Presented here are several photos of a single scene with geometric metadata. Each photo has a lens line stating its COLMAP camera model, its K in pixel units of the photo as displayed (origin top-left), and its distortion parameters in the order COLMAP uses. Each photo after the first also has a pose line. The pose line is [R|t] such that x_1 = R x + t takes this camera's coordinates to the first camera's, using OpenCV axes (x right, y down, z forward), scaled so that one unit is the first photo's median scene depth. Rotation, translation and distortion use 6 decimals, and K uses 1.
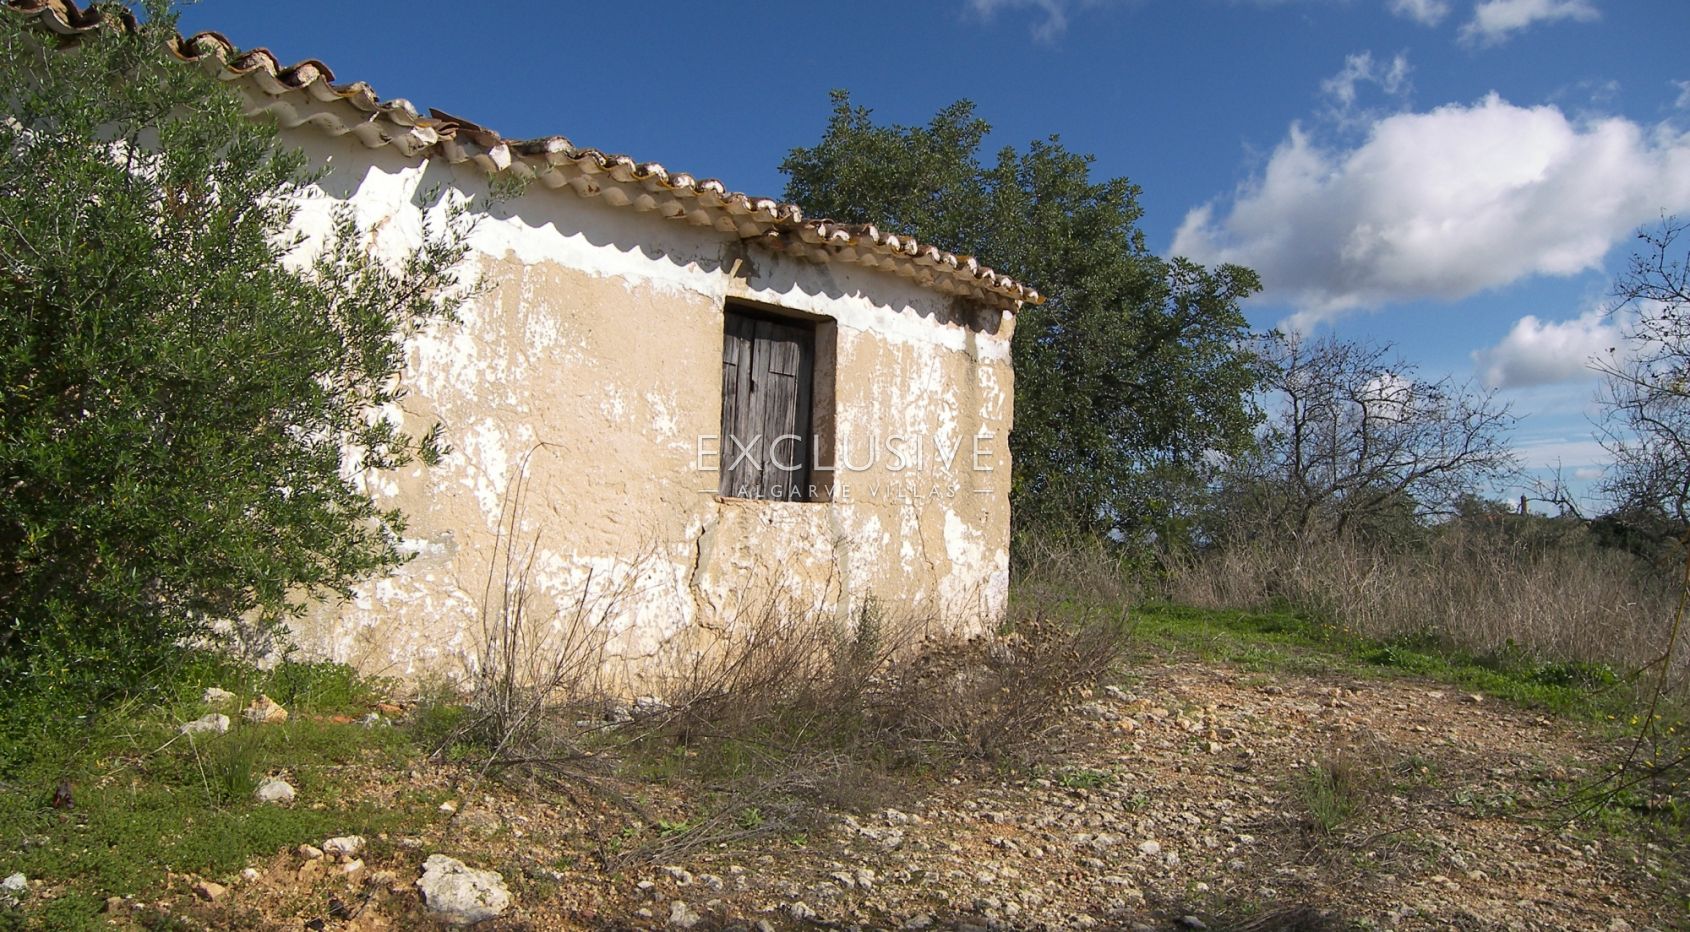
lens RADIAL K [[1172.0, 0, 845.0], [0, 1172.0, 466.0], [0, 0, 1]] dist [-0.157149, 0.109025]
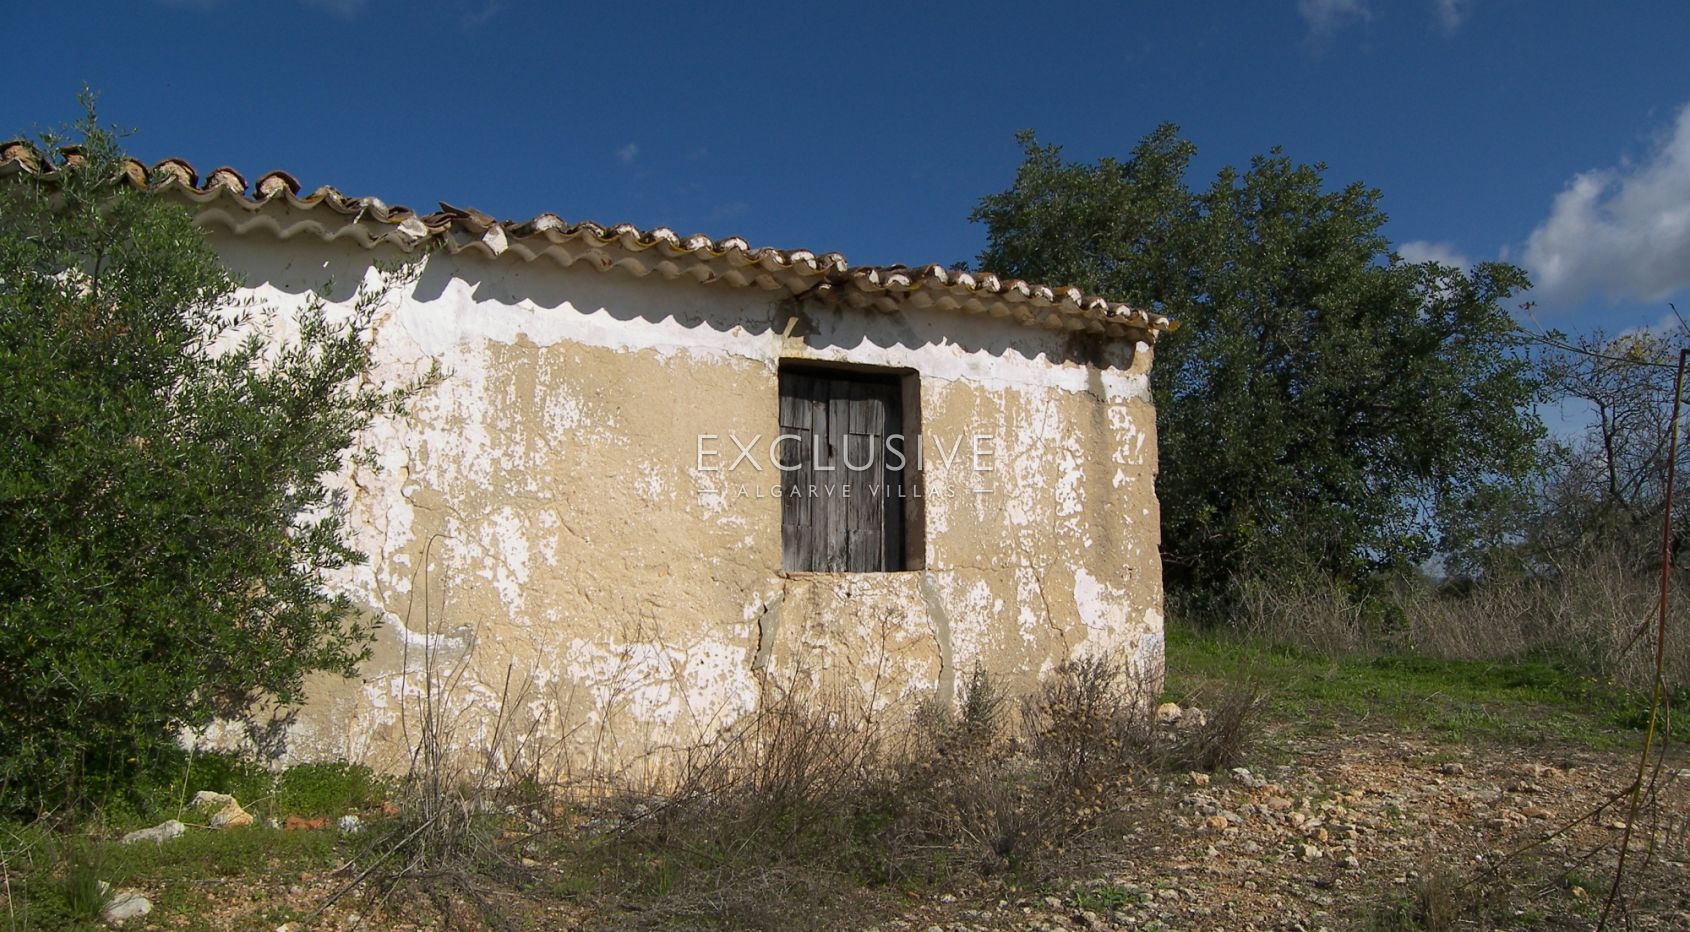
lens RADIAL K [[1172.0, 0, 845.0], [0, 1172.0, 466.0], [0, 0, 1]] dist [-0.157149, 0.109025]
pose [[0.962221, -0.077288, -0.261068, 0.185281], [0.063880, 0.996184, -0.059472, 0.000589], [0.264668, 0.040548, 0.963487, 0.106591]]
